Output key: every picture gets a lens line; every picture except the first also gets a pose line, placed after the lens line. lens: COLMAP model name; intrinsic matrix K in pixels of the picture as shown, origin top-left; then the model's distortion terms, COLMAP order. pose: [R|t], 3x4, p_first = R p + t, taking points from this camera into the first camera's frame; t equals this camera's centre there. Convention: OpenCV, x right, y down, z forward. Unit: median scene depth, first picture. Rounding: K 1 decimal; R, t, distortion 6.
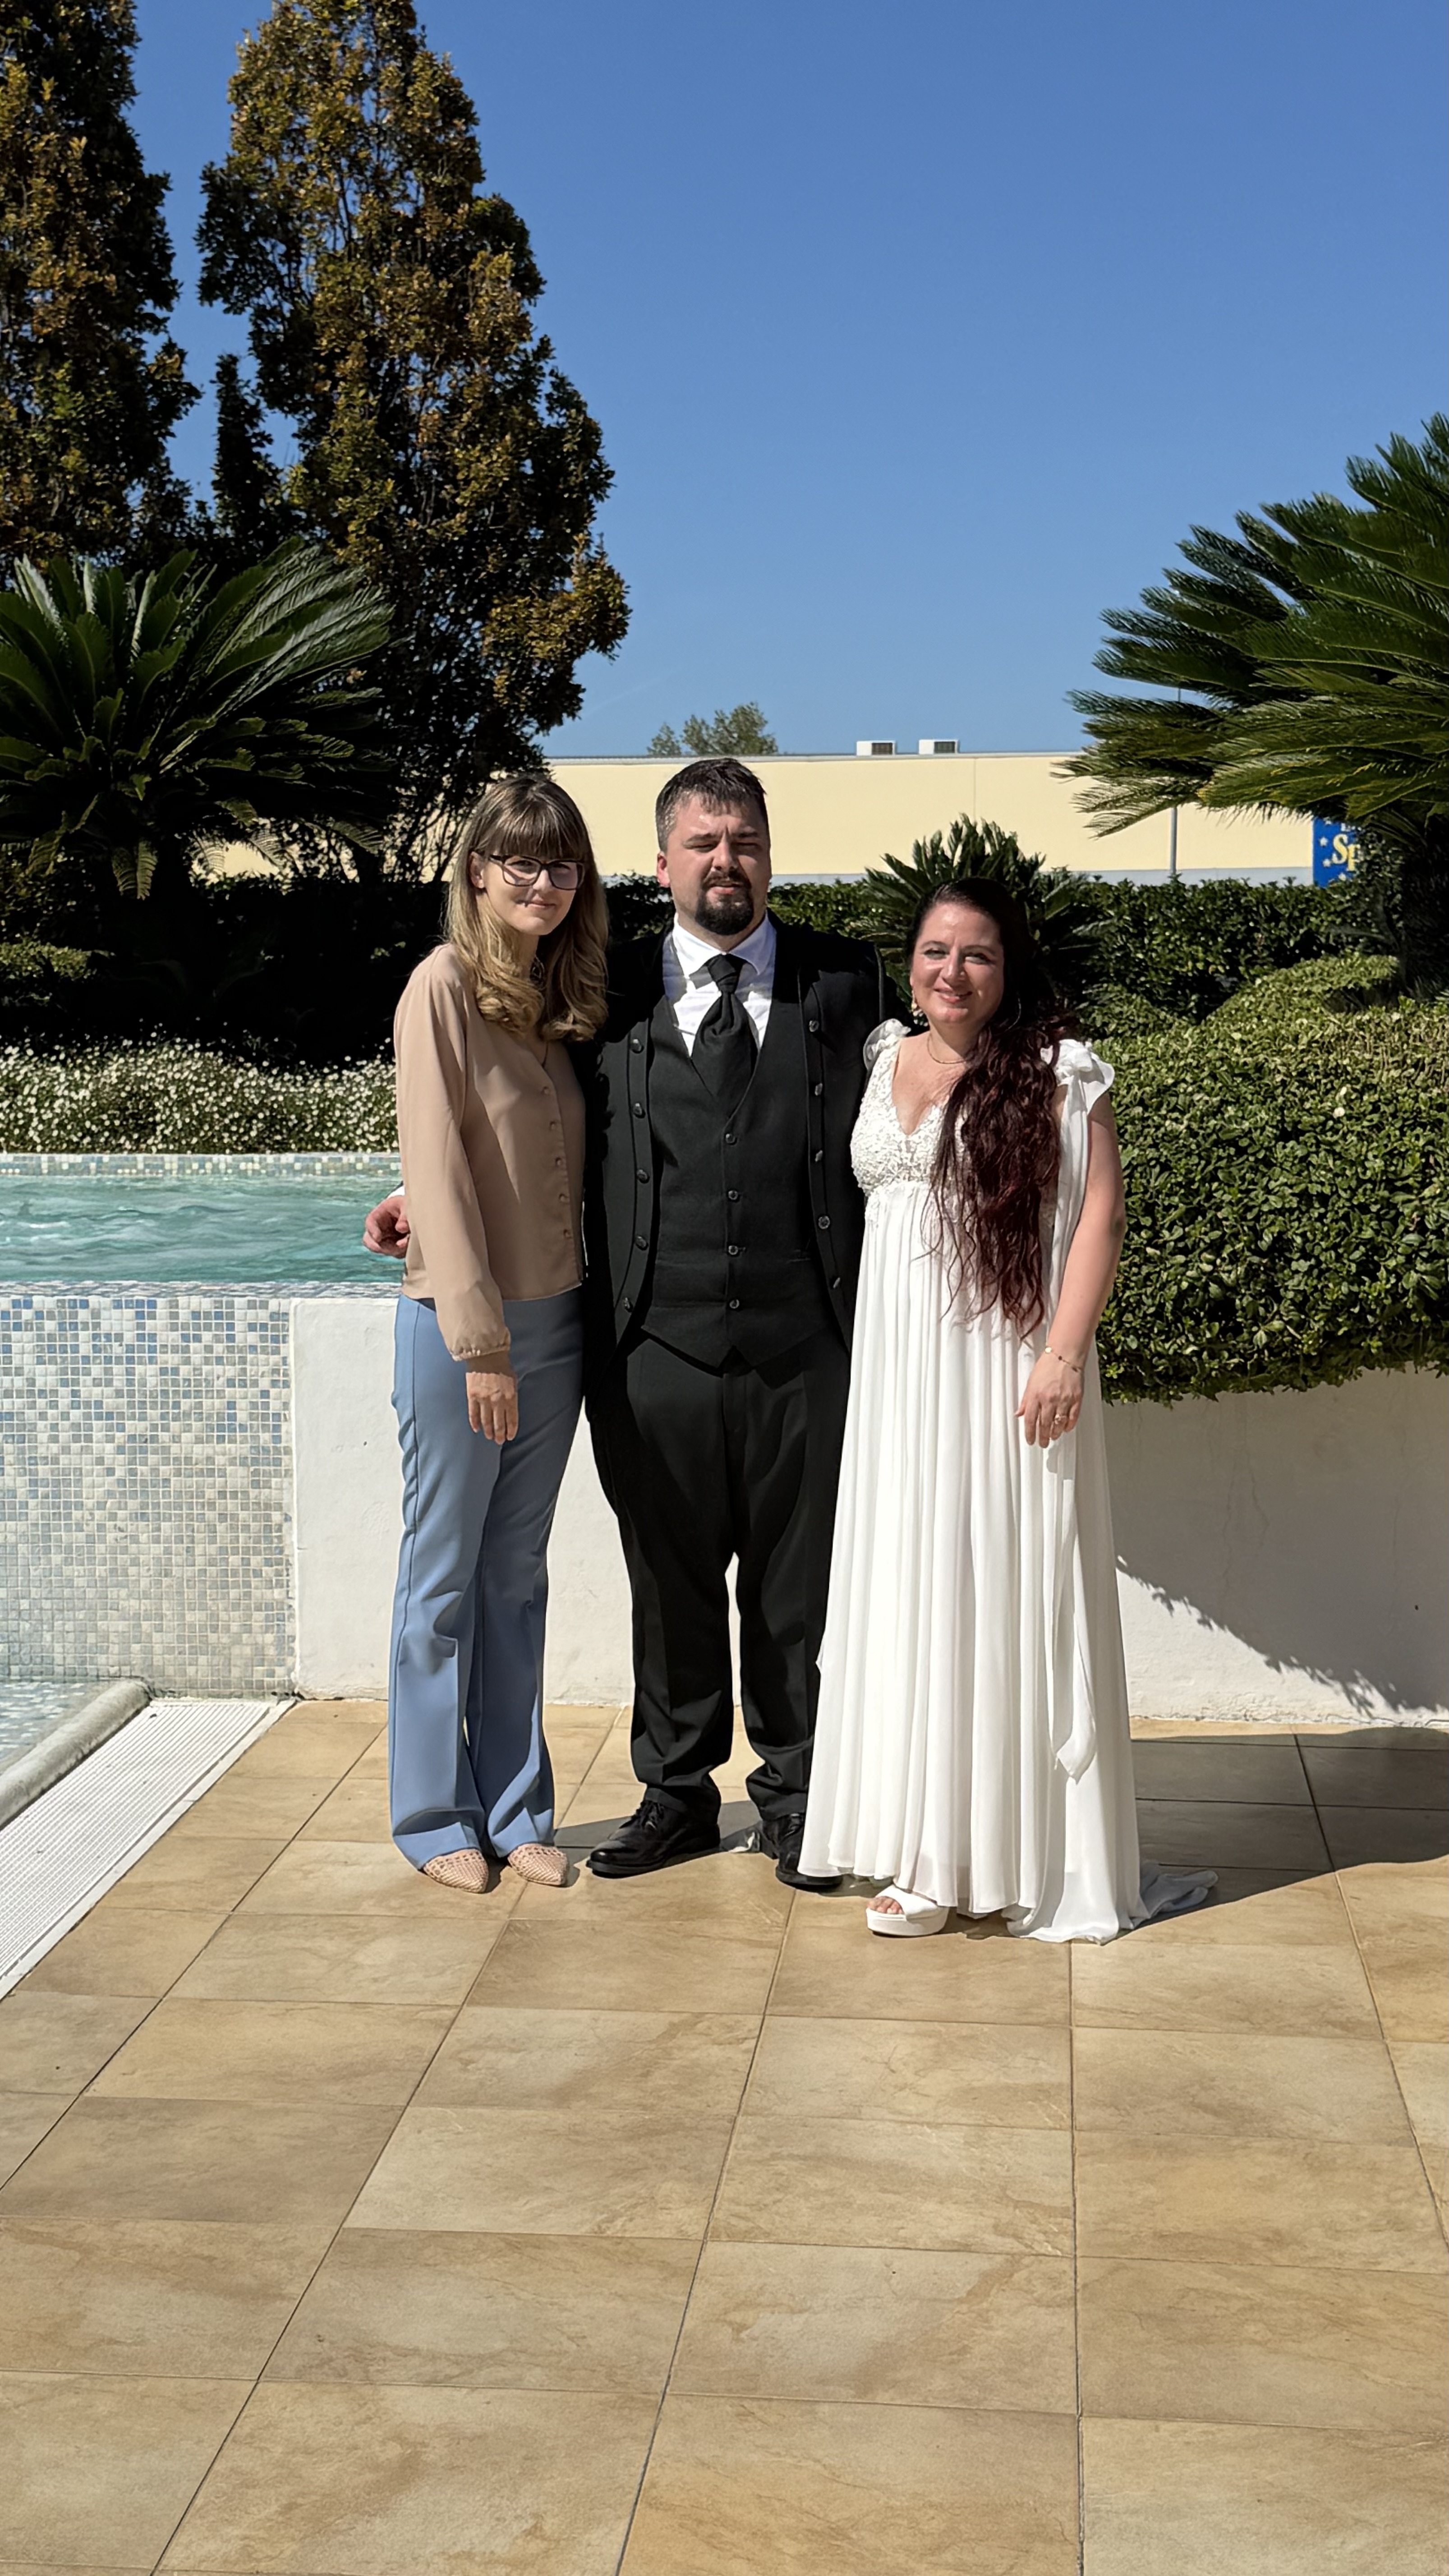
lens RADIAL K [[3476.3, 0, 713.5], [0, 3476.3, 1299.7], [0, 0, 1]] dist [0.189617, -0.407376]
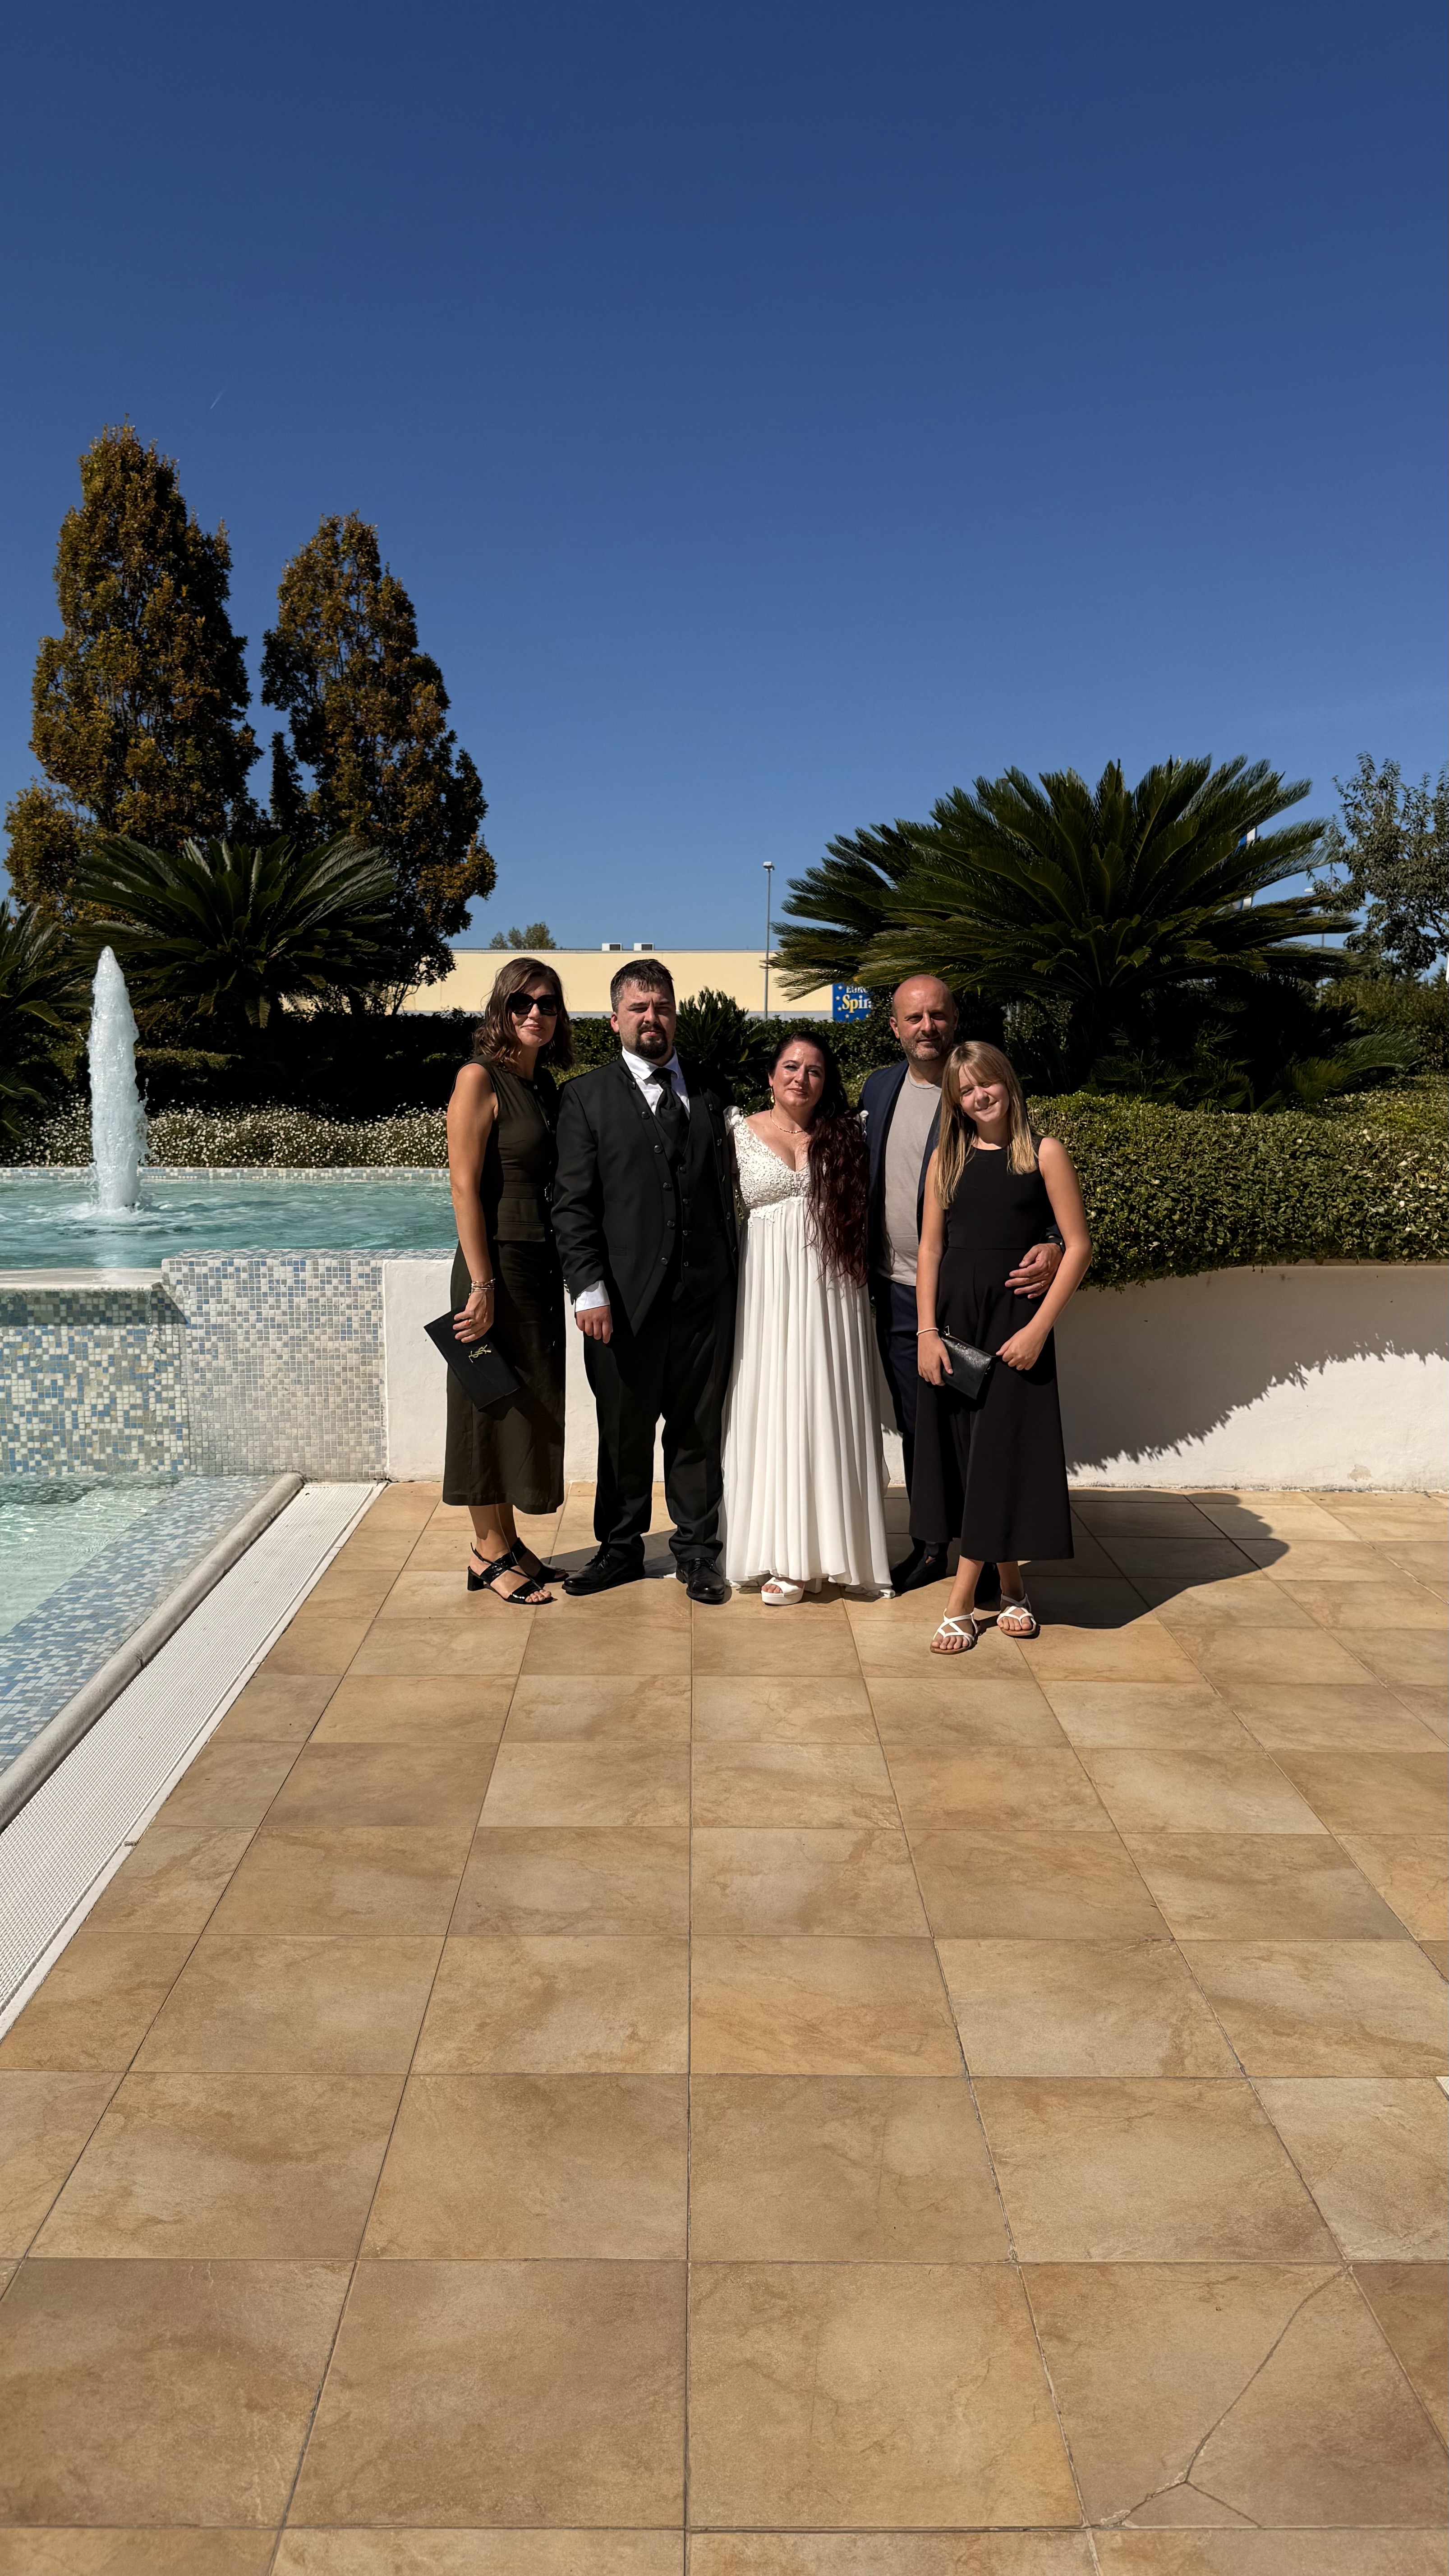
lens RADIAL K [[1753.6, 0, 705.8], [0, 1753.6, 1288.4], [0, 0, 1]] dist [0.198604, -0.466471]
pose [[0.994769, -0.008412, 0.101807, -0.058123], [0.004893, 0.999383, 0.034773, -0.019477], [-0.102036, -0.034093, 0.994196, 0.098803]]
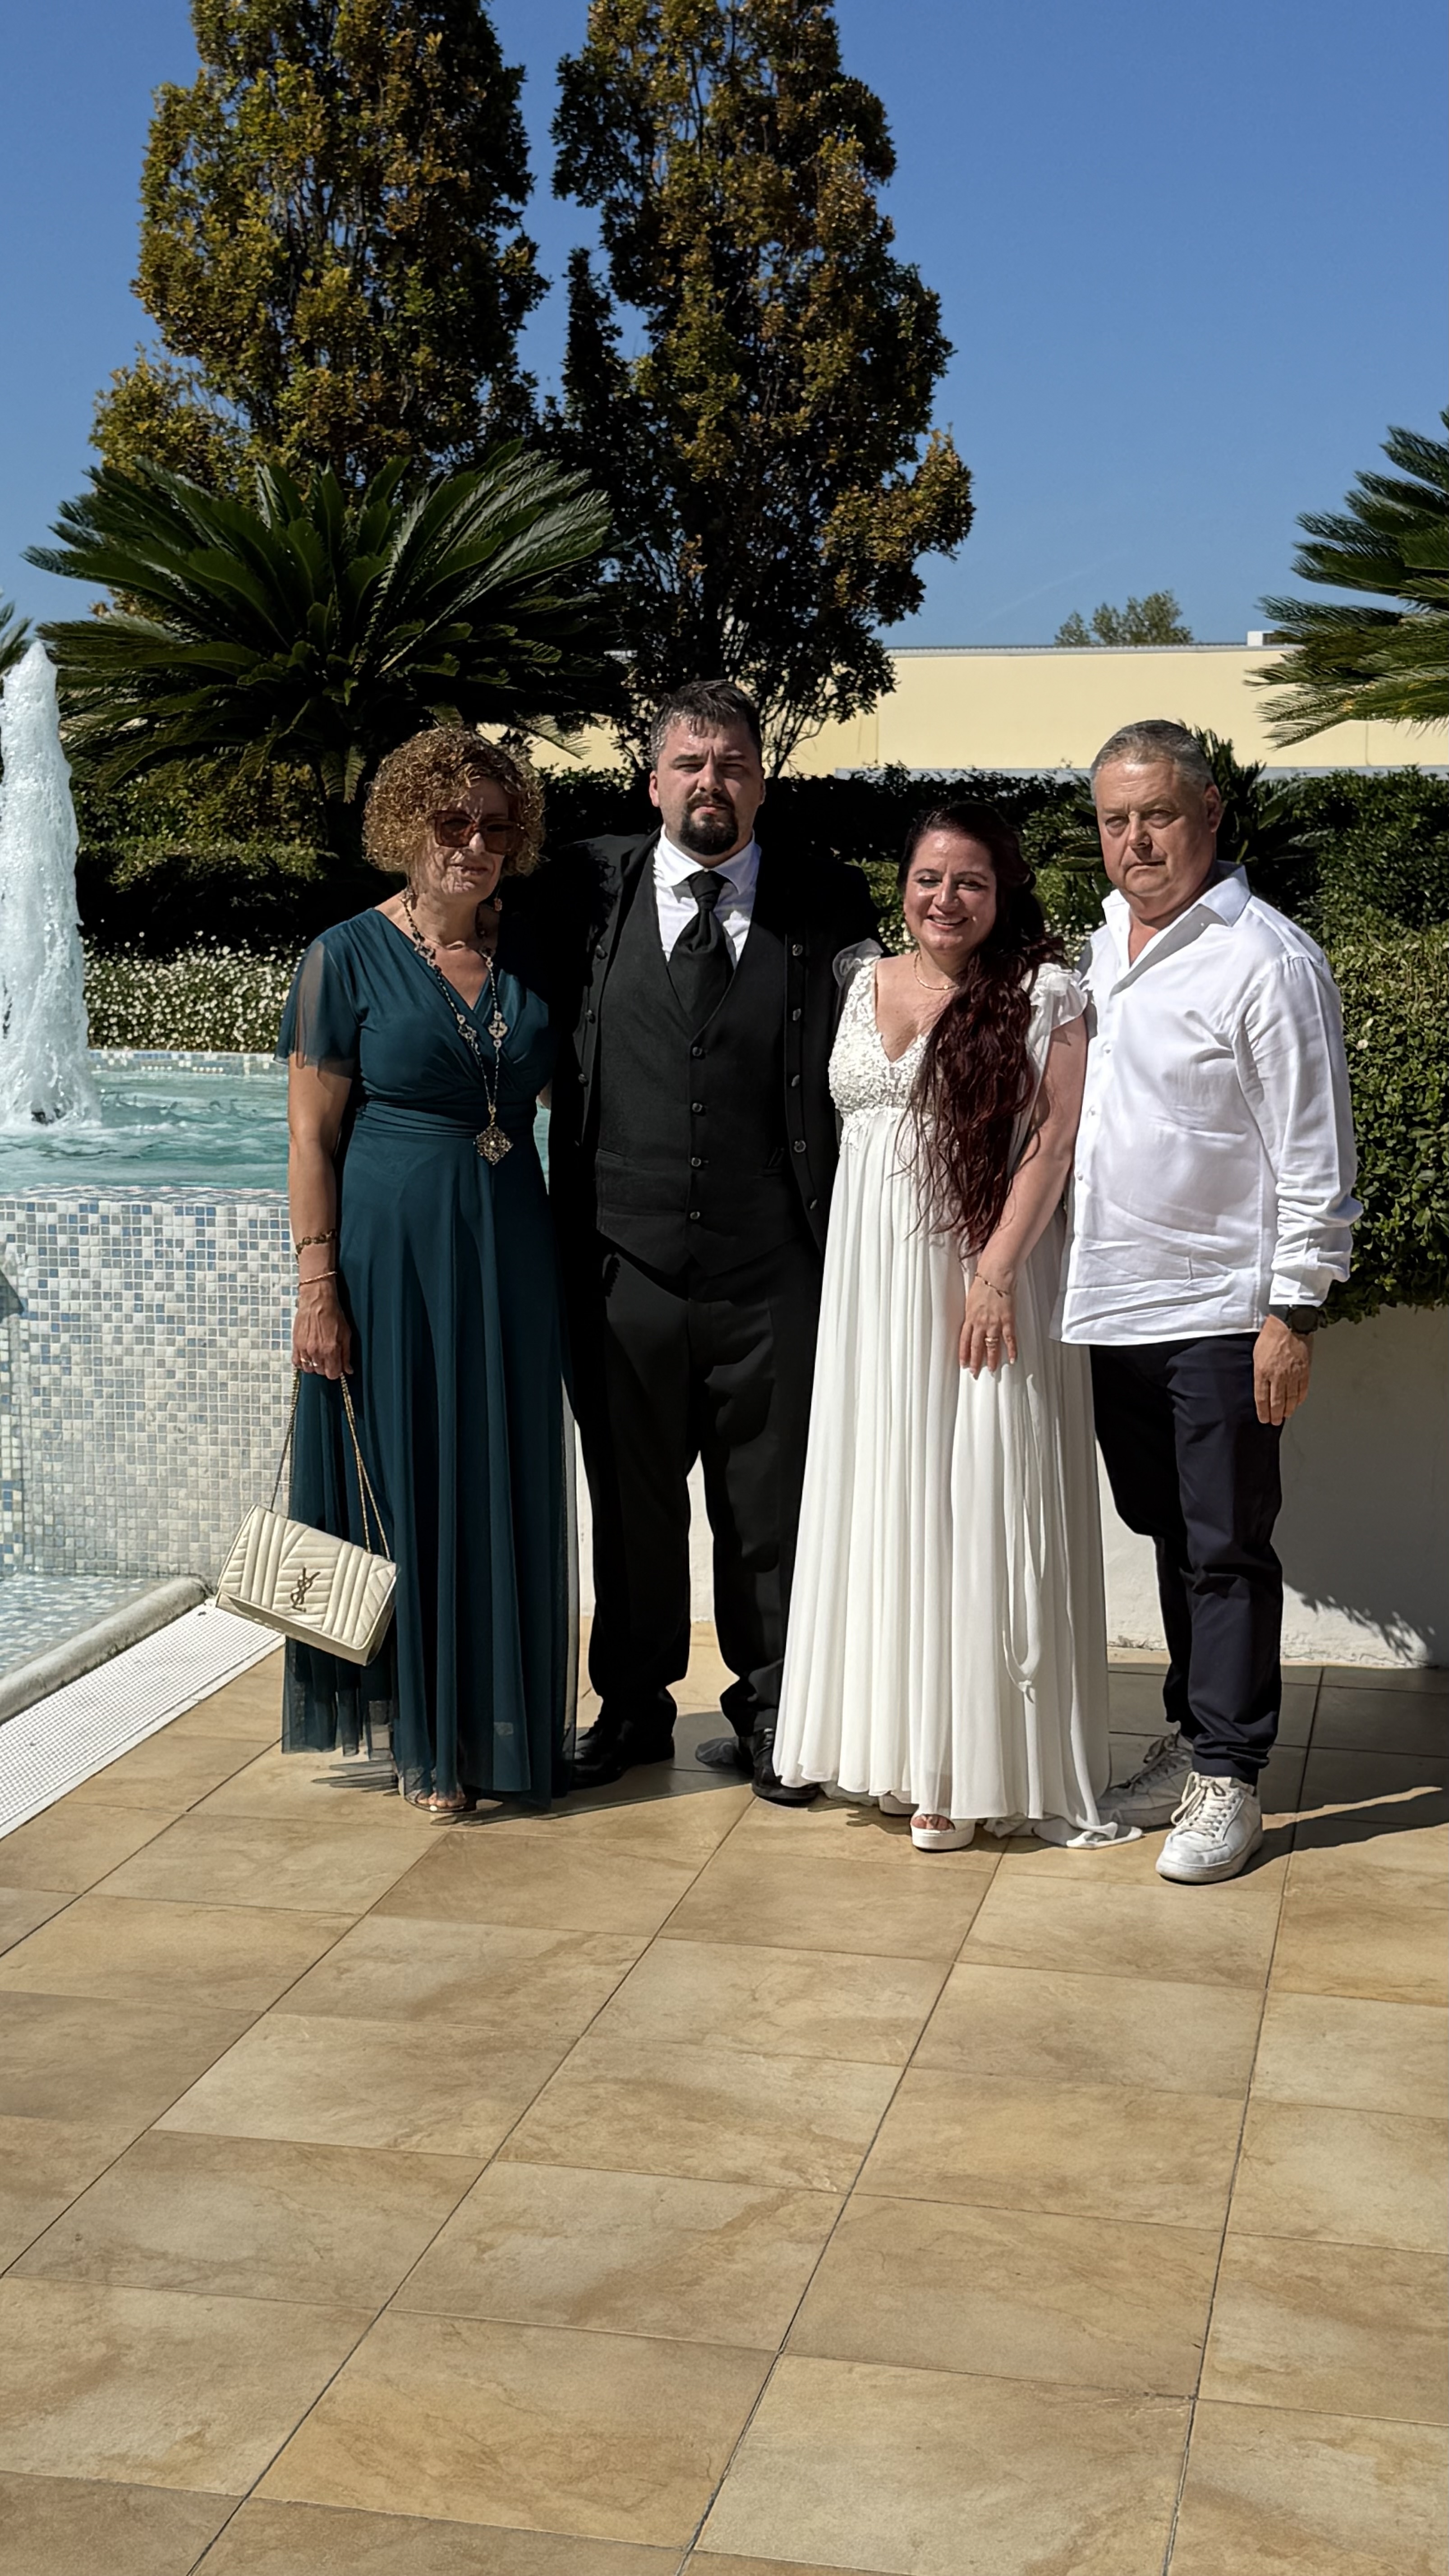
lens RADIAL K [[3481.0, 0, 713.4], [0, 3481.0, 1277.1], [0, 0, 1]] dist [0.185848, -0.386943]
pose [[0.993371, 0.023932, -0.112435, 0.120147], [-0.021213, 0.999455, 0.025312, -0.010184], [0.112980, -0.022759, 0.993337, 0.002432]]
